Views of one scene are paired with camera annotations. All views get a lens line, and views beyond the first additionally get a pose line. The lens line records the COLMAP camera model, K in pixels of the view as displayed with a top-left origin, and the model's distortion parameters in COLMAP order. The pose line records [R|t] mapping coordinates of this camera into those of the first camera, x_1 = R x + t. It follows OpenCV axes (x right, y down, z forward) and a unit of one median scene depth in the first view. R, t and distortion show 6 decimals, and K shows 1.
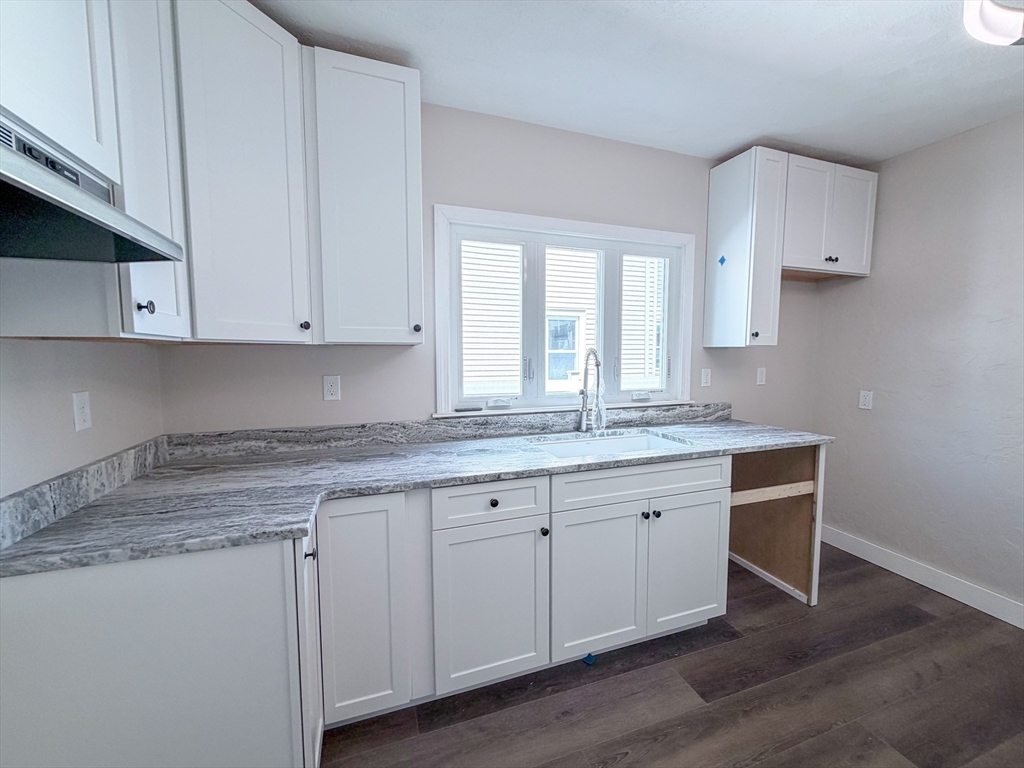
lens RADIAL K [[407.6, 0, 510.6], [0, 407.6, 383.4], [0, 0, 1]] dist [-0.001269, 0.000618]
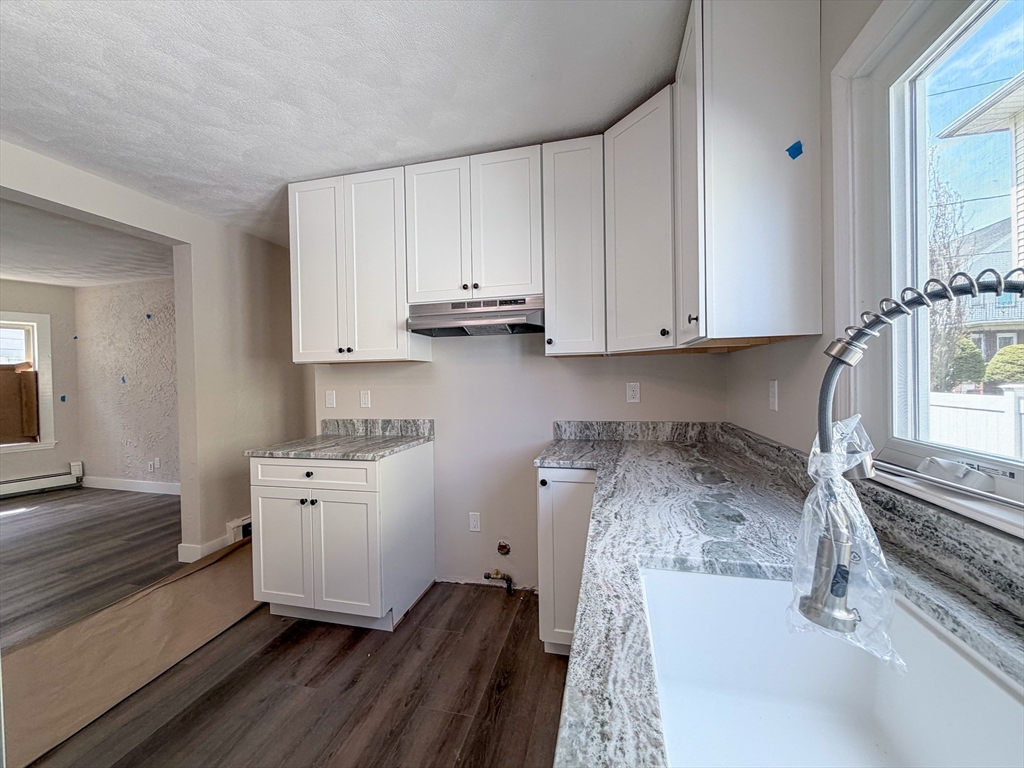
lens RADIAL K [[407.6, 0, 509.4], [0, 407.6, 382.8], [0, 0, 1]] dist [-0.001269, 0.000618]
pose [[-0.553316, 0.020894, -0.832709, 0.531392], [-0.042793, 0.997652, 0.053468, -0.034209], [0.831871, 0.065219, -0.551123, 0.988425]]
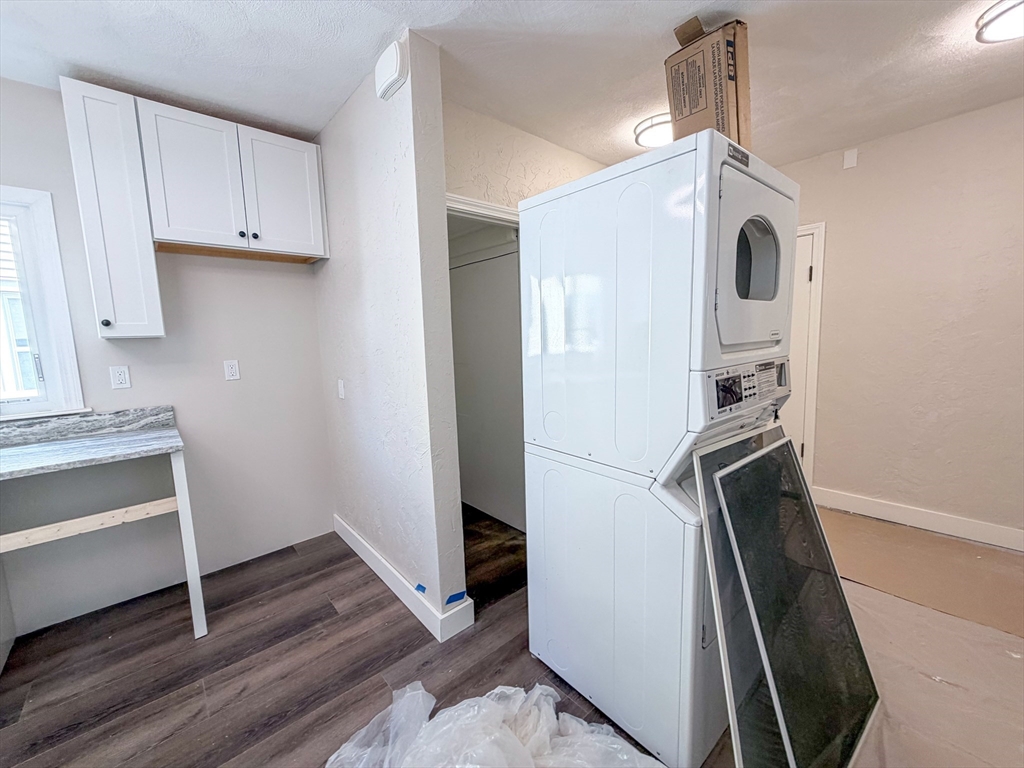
lens RADIAL K [[407.6, 0, 508.6], [0, 407.6, 382.7], [0, 0, 1]] dist [-0.001269, 0.000618]
pose [[0.925275, -0.074227, 0.371964, 1.212831], [0.062423, 0.997093, 0.043695, 0.012704], [-0.374126, -0.017211, 0.927218, -0.039114]]
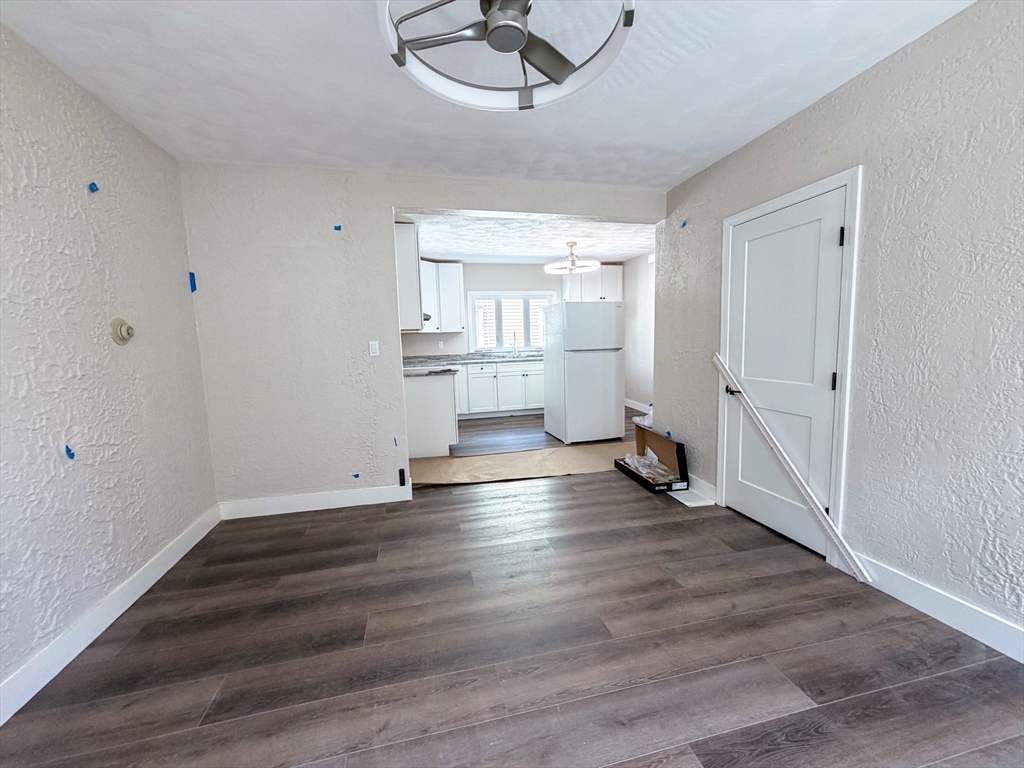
lens RADIAL K [[407.6, 0, 508.8], [0, 407.6, 388.2], [0, 0, 1]] dist [-0.001269, 0.000618]
pose [[0.993301, -0.015503, -0.114510, 0.562878], [0.021140, 0.998615, 0.048172, 0.232253], [0.113605, -0.050270, 0.992253, -2.496822]]
